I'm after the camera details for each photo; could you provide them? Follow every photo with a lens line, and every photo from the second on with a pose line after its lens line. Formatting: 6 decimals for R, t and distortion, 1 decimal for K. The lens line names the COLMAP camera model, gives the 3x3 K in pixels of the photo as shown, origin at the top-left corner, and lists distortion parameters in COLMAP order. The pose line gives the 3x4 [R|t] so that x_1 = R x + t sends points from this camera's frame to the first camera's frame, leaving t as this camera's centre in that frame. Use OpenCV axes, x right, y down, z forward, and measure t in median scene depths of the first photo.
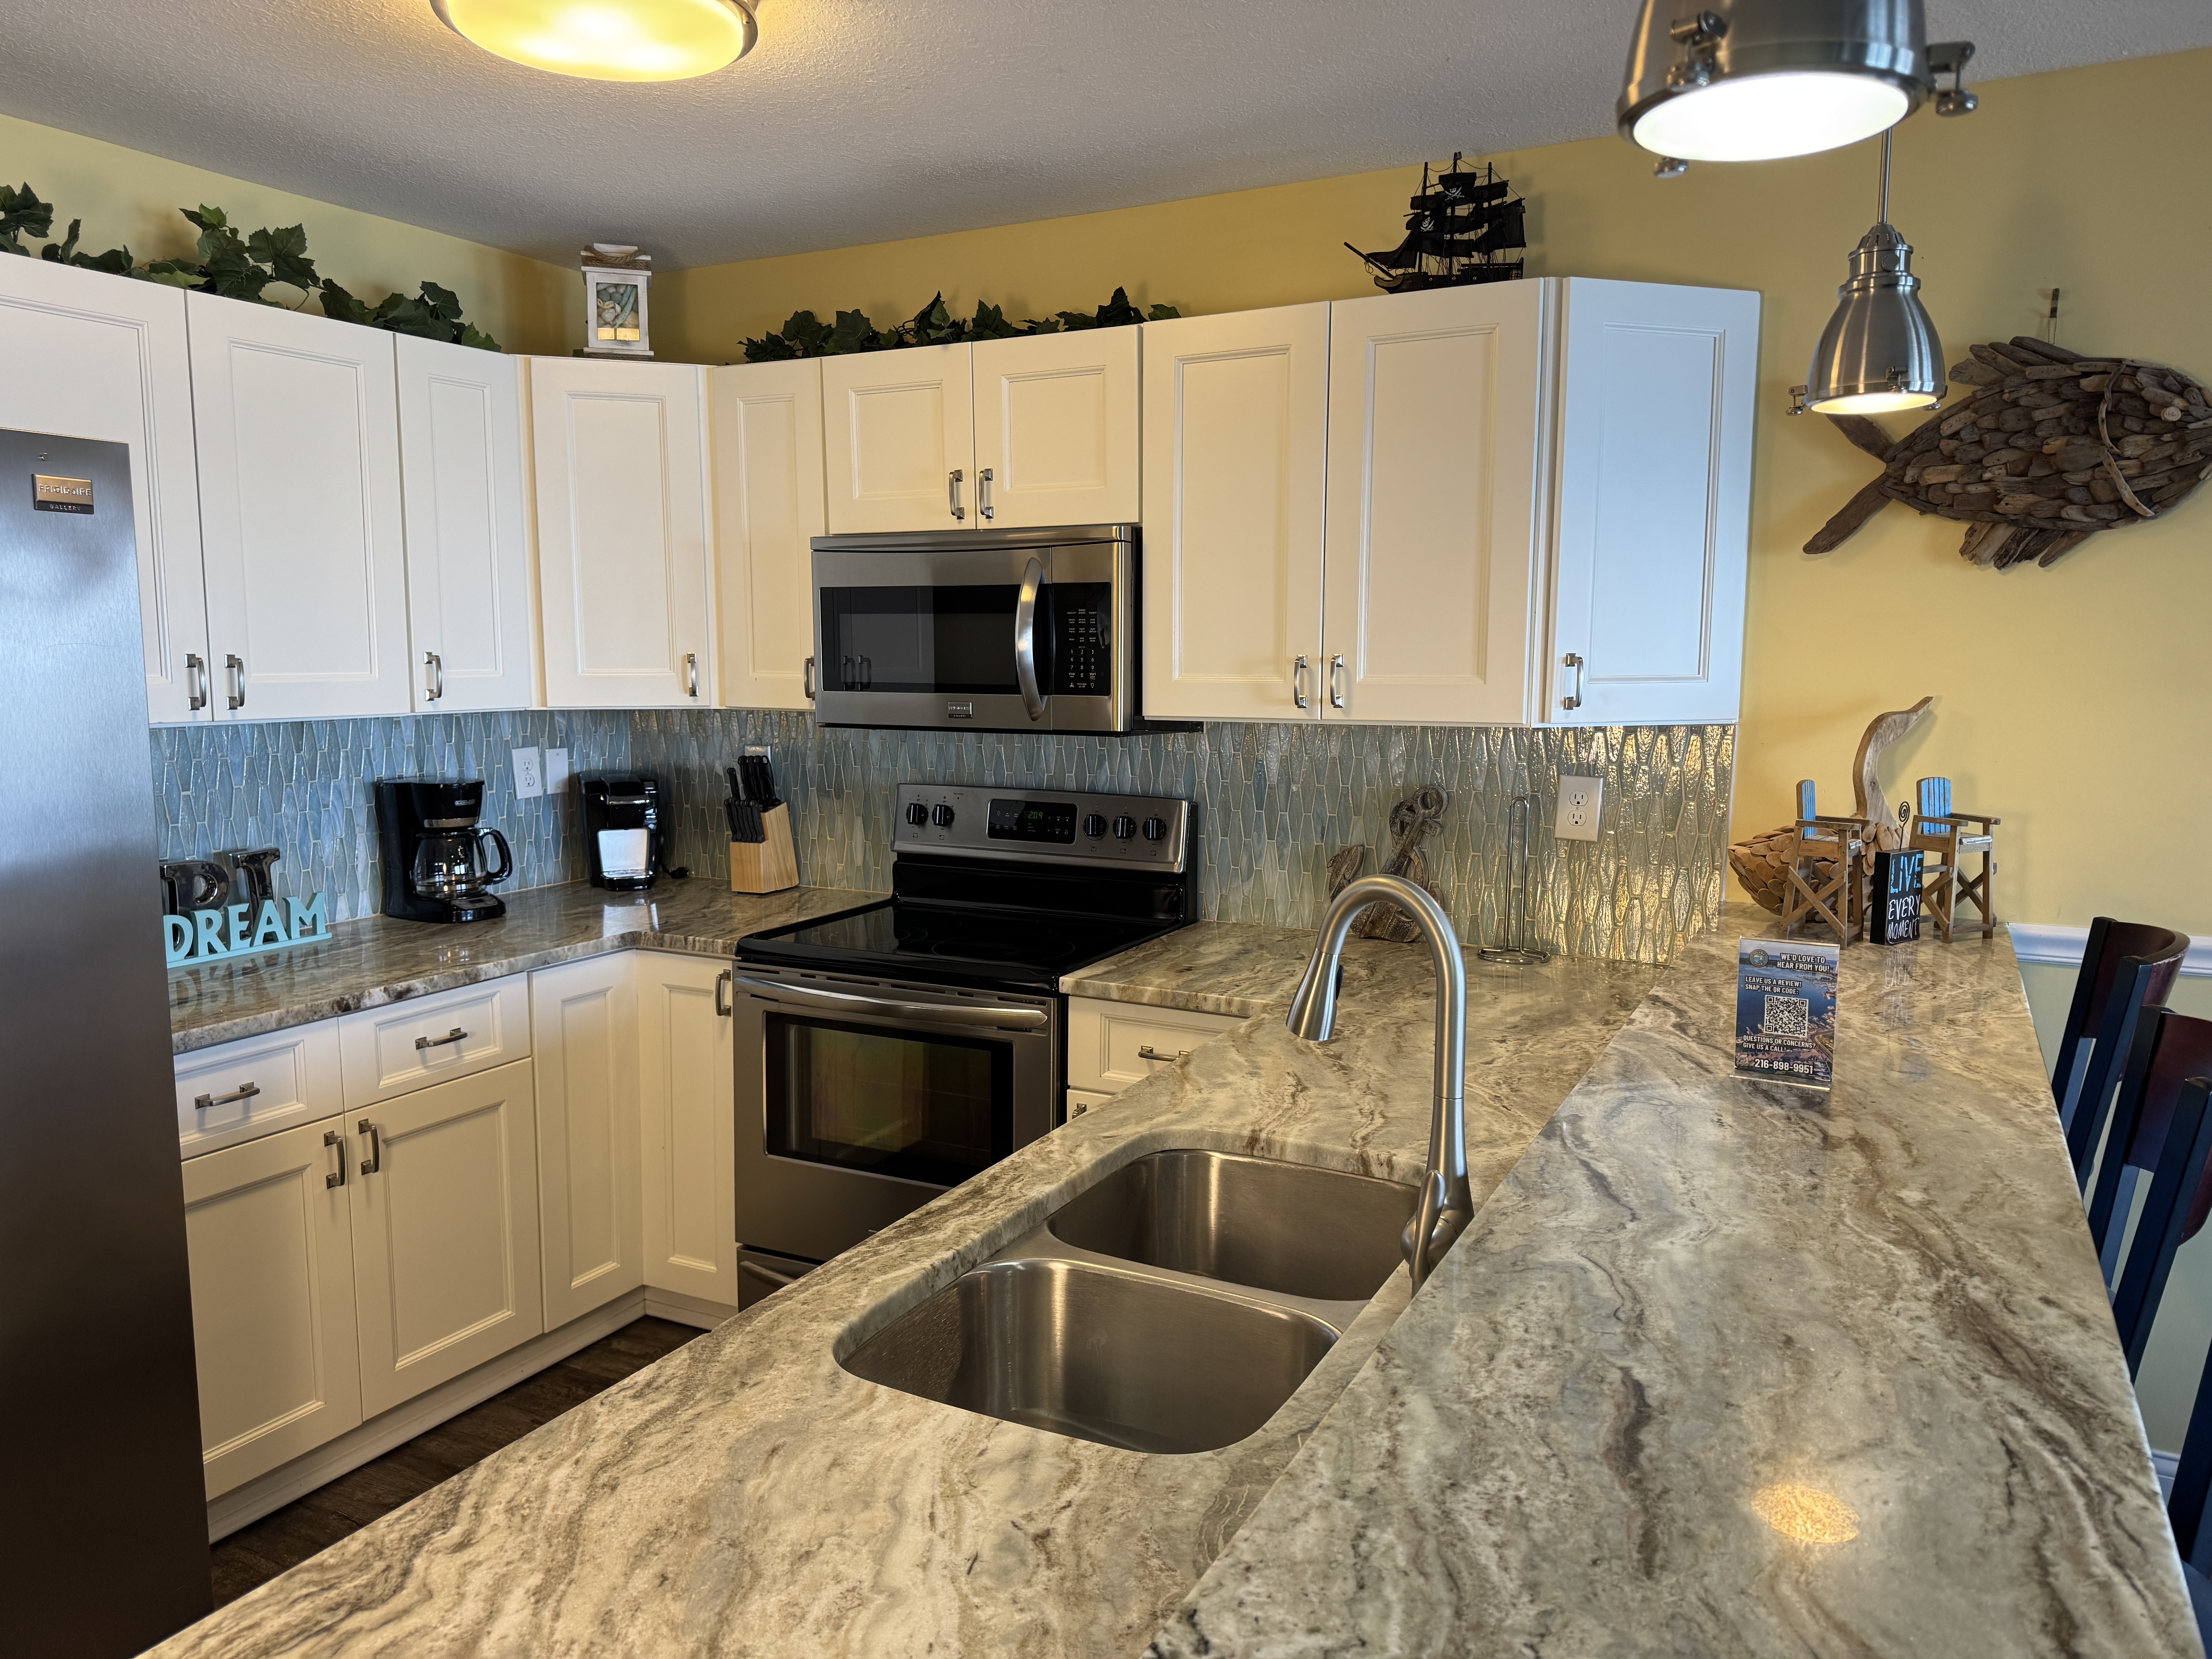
lens RADIAL K [[1543.4, 0, 1106.0], [0, 1543.4, 829.5], [0, 0, 1]] dist [0.131640, -0.217347]
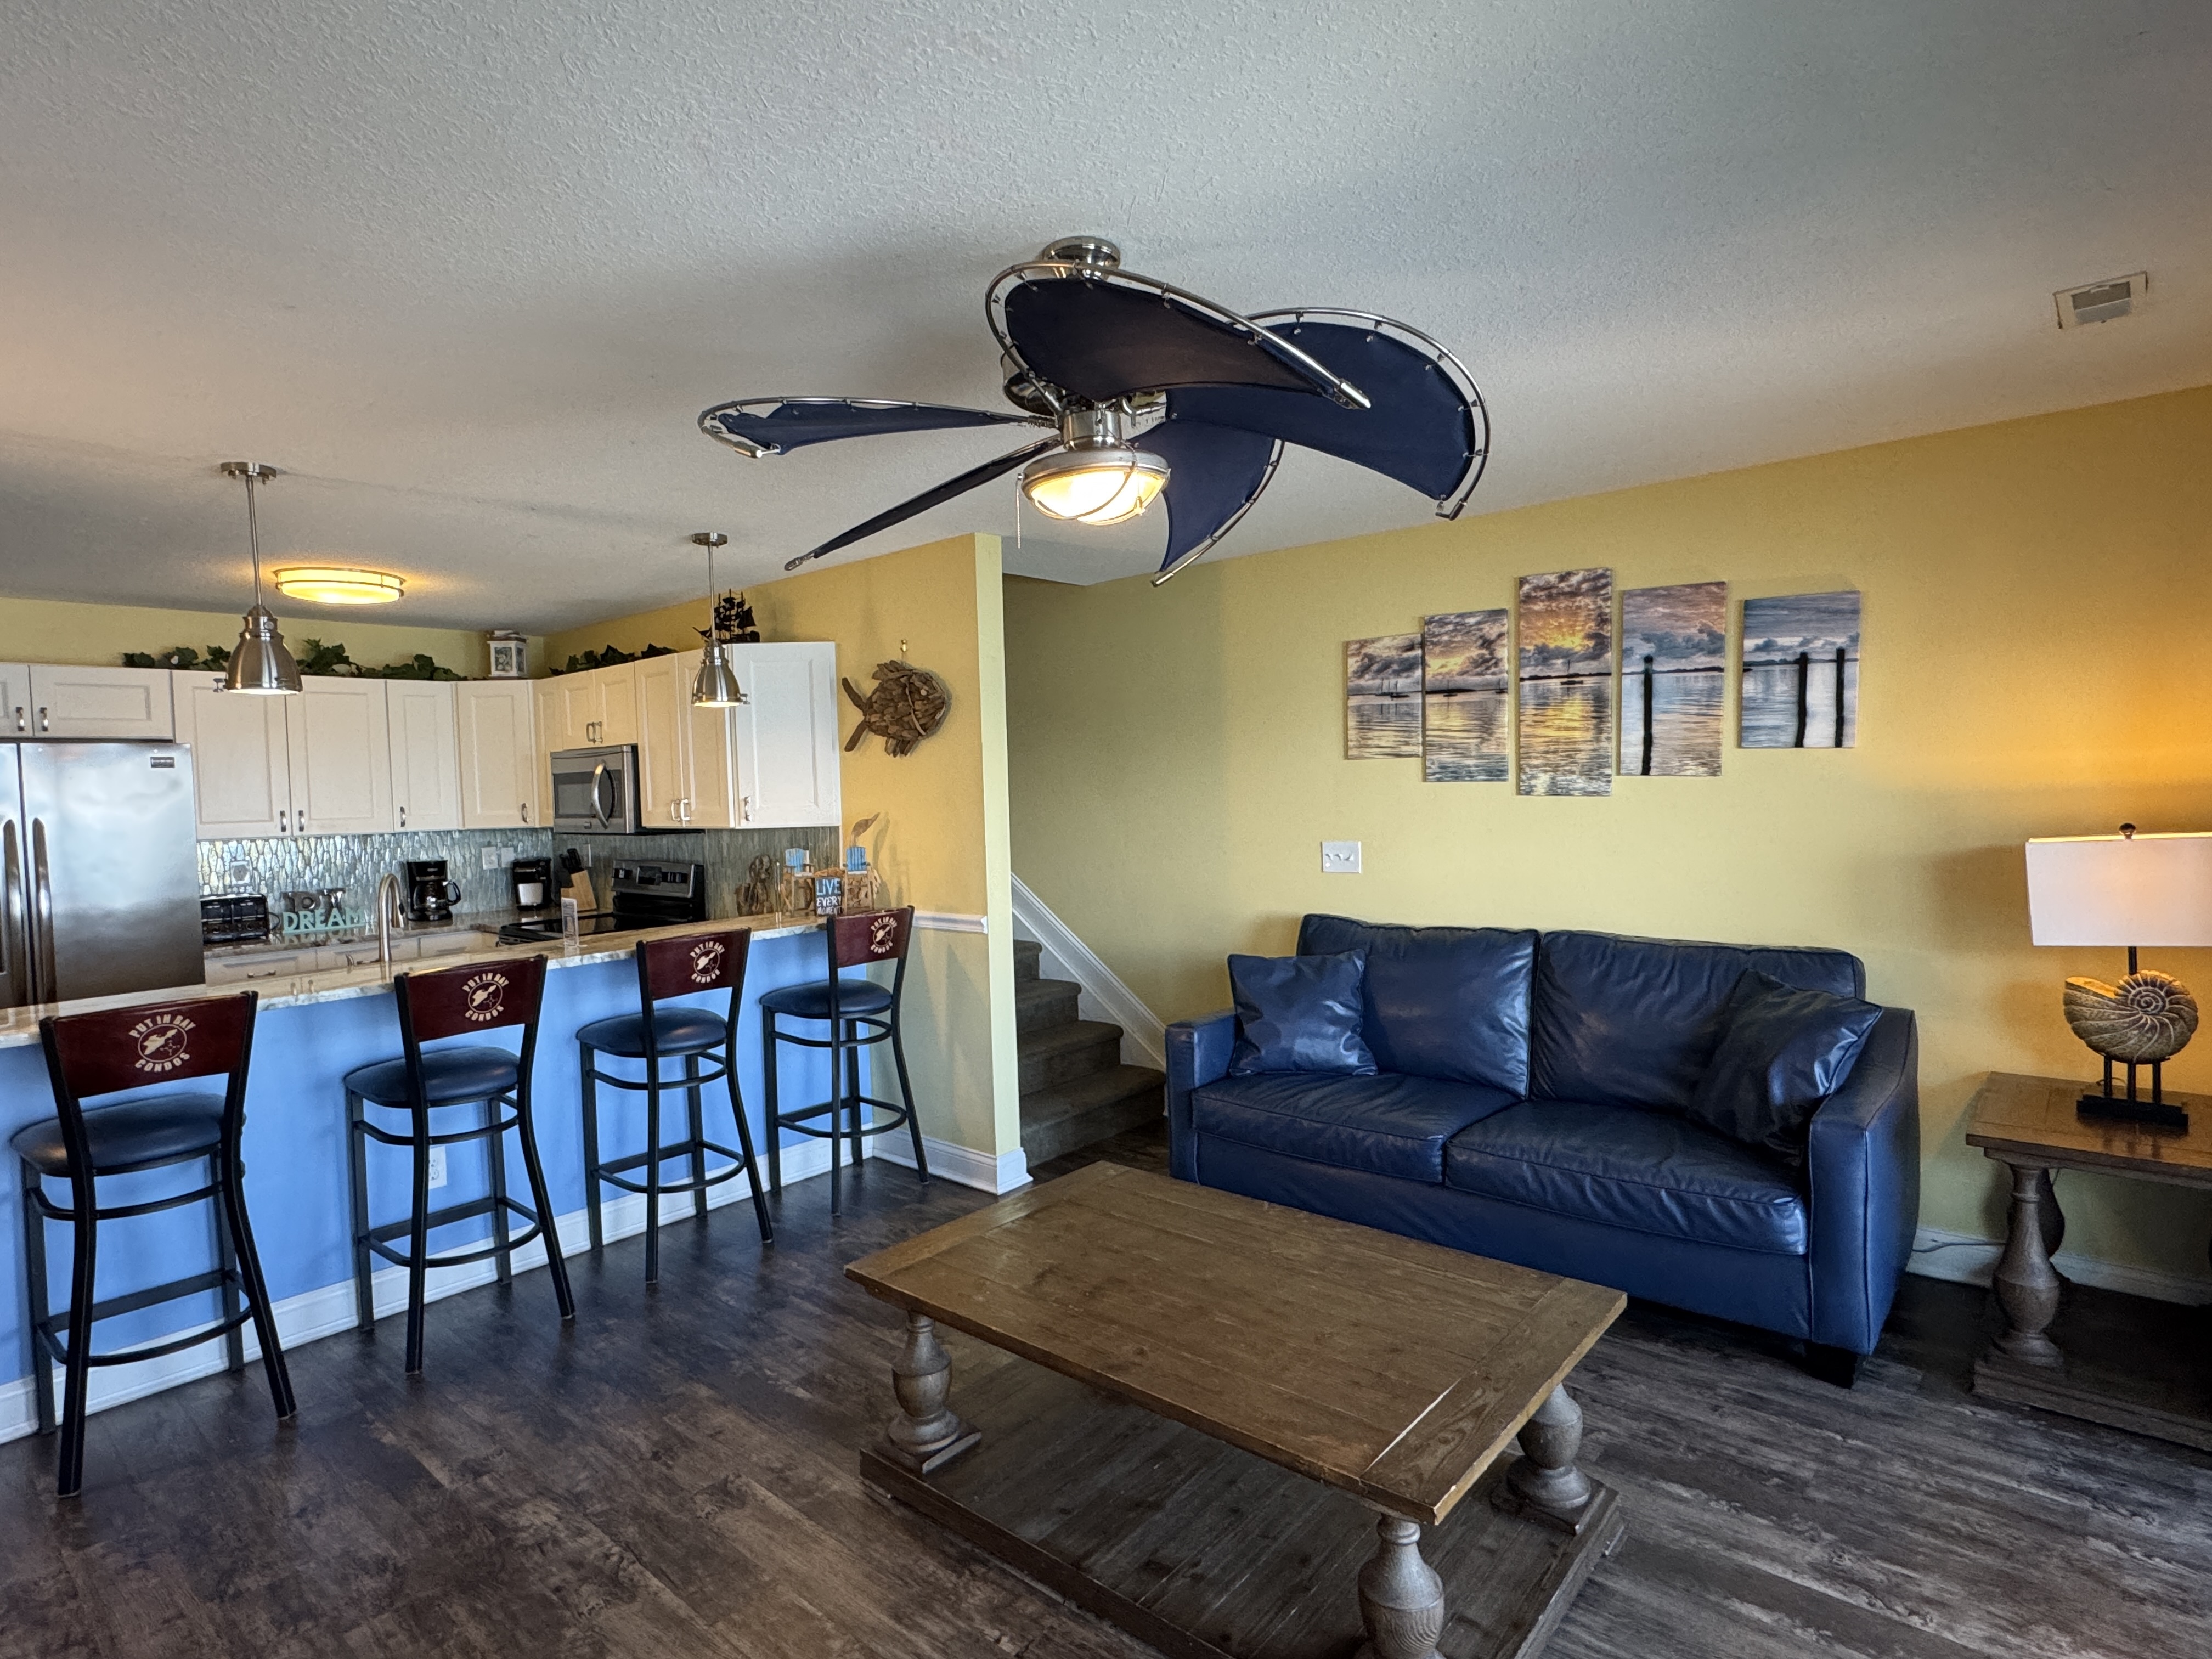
lens RADIAL K [[1161.5, 0, 1106.0], [0, 1161.5, 829.5], [0, 0, 1]] dist [-0.002333, 0.000442]
pose [[0.972380, -0.018347, -0.232682, 1.008343], [0.001054, 0.997241, -0.074224, 0.054491], [0.233402, 0.071929, 0.969716, -0.464985]]
